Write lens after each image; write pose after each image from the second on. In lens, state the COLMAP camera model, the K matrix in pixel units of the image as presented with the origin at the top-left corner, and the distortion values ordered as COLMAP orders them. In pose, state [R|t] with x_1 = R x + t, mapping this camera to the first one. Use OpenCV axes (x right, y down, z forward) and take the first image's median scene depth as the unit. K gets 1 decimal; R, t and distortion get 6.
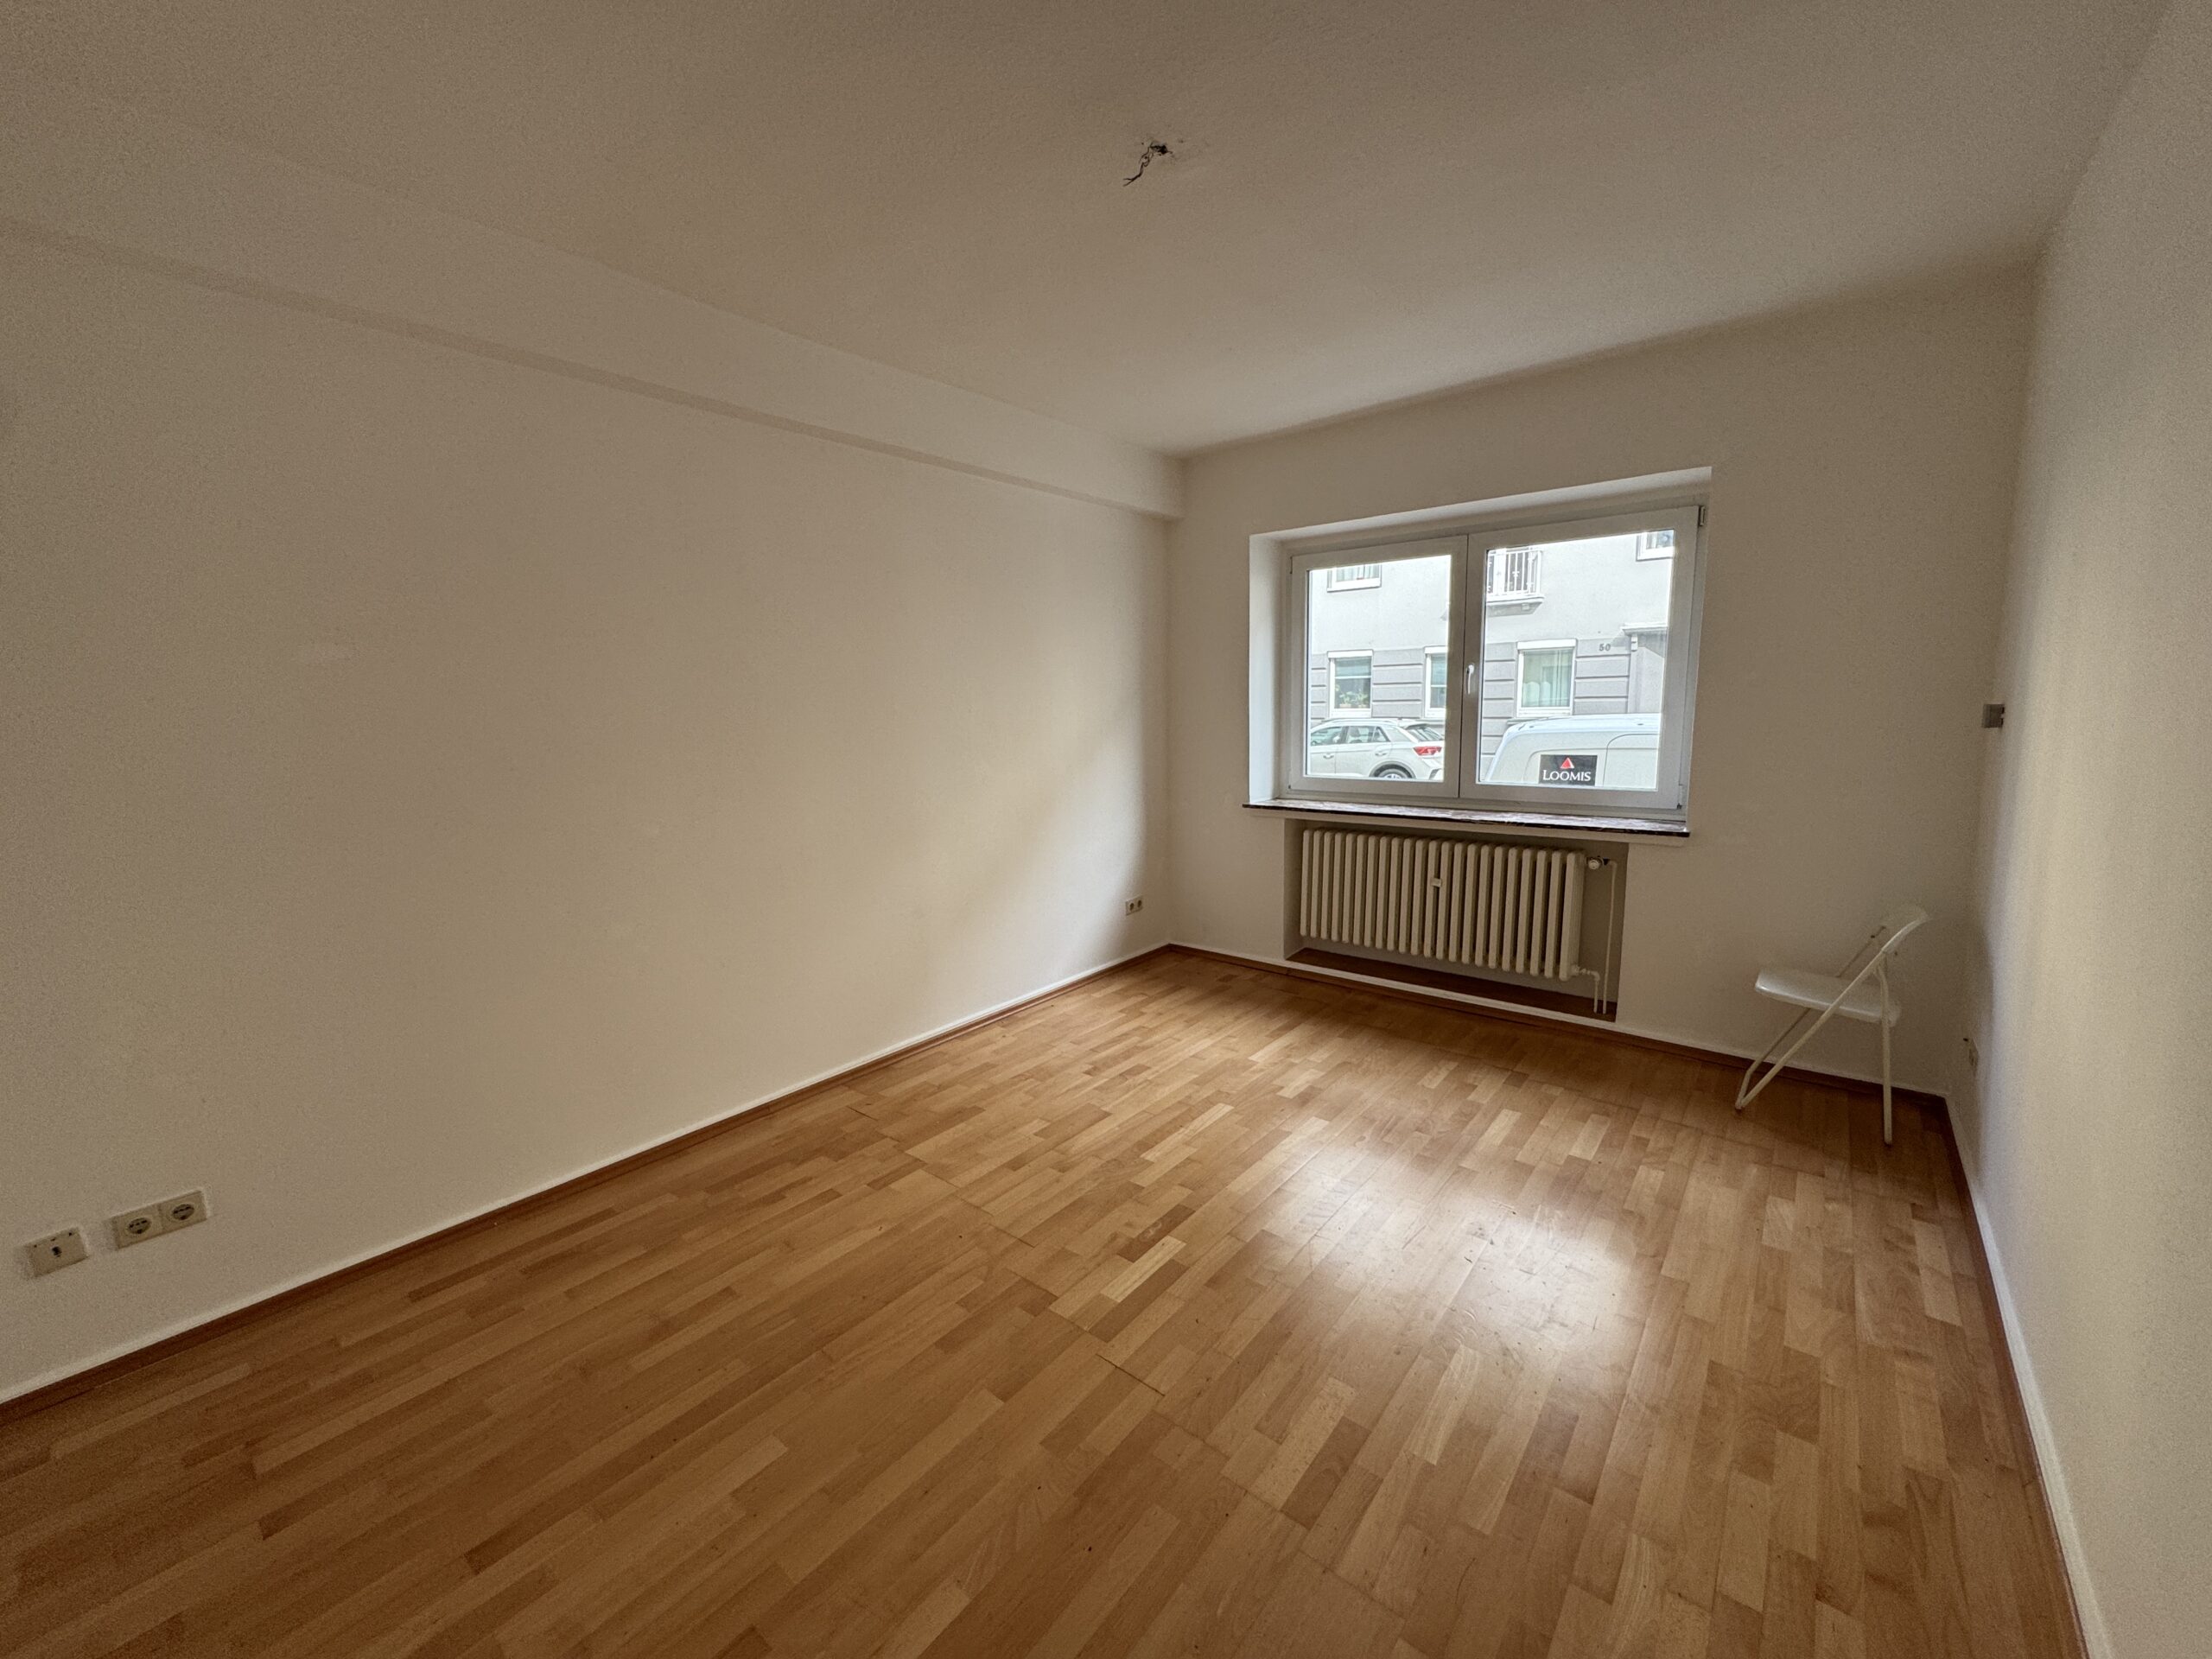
lens RADIAL K [[881.0, 0, 1106.0], [0, 881.0, 829.5], [0, 0, 1]] dist [-0.001790, -0.000009]
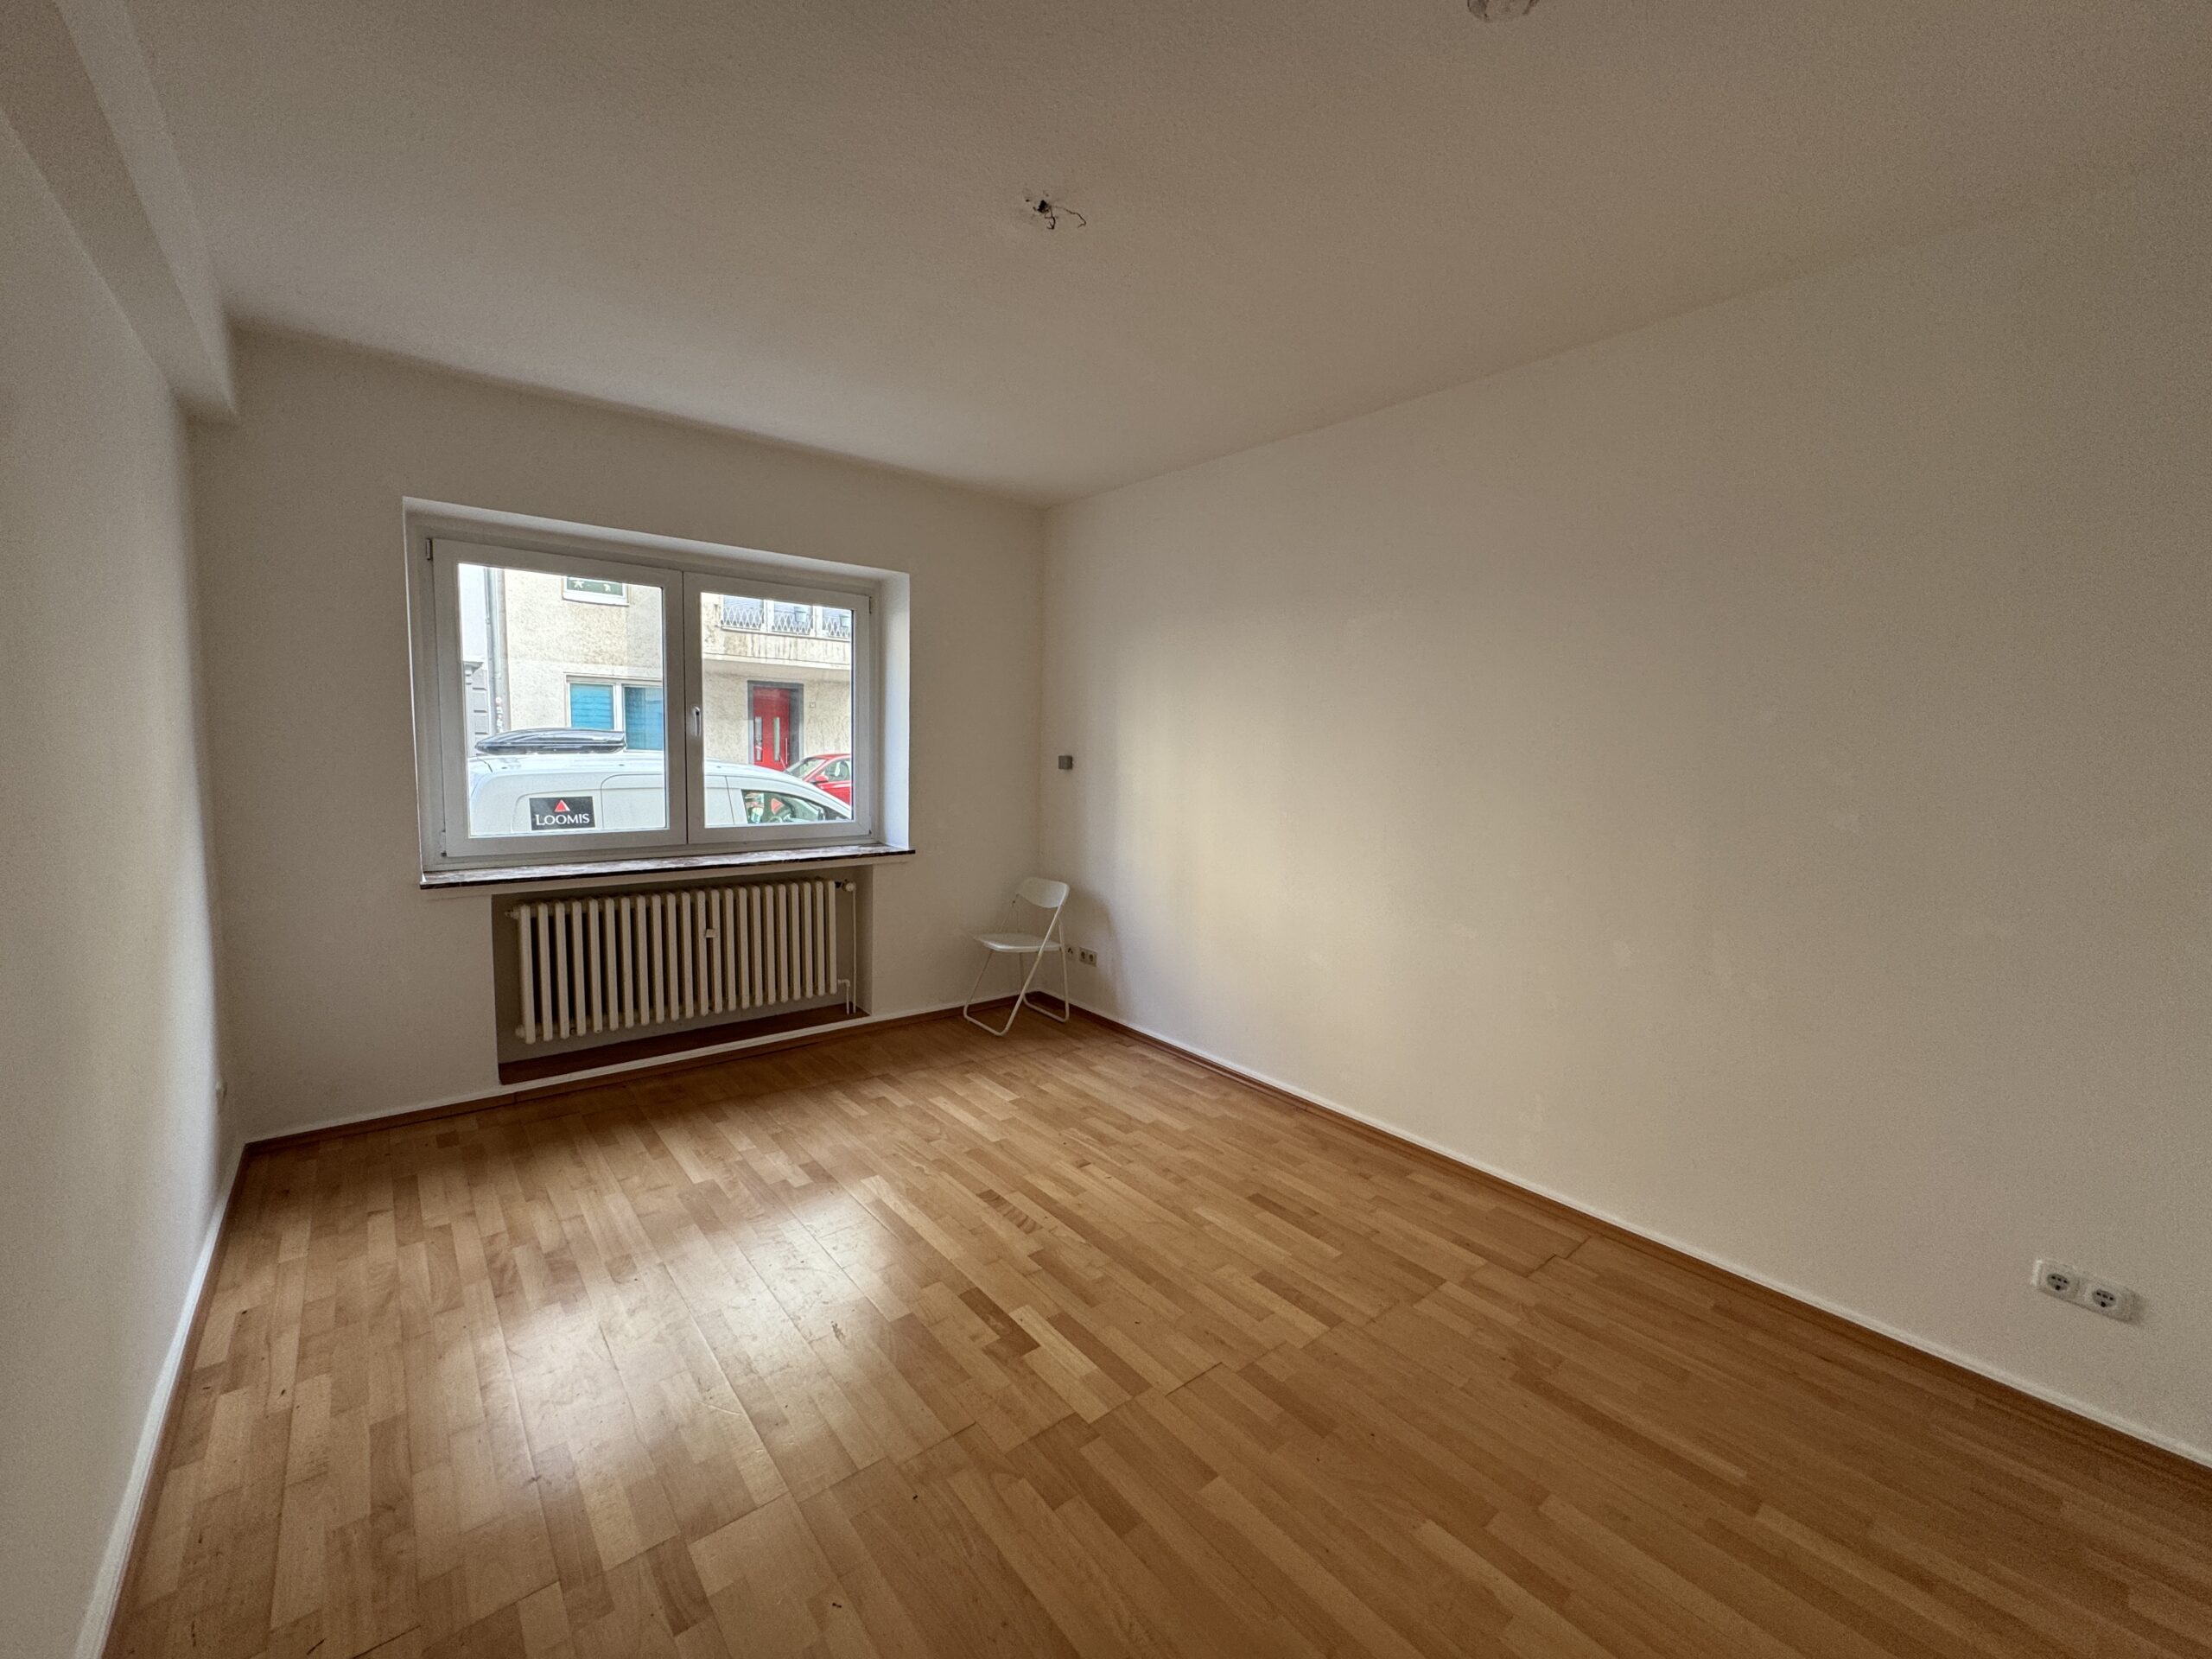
lens RADIAL K [[881.0, 0, 1106.0], [0, 881.0, 829.5], [0, 0, 1]] dist [-0.001790, -0.000009]
pose [[0.191381, -0.074640, 0.978674, -0.505805], [0.115209, 0.991920, 0.053121, -0.057366], [-0.974731, 0.102586, 0.198433, 0.421083]]
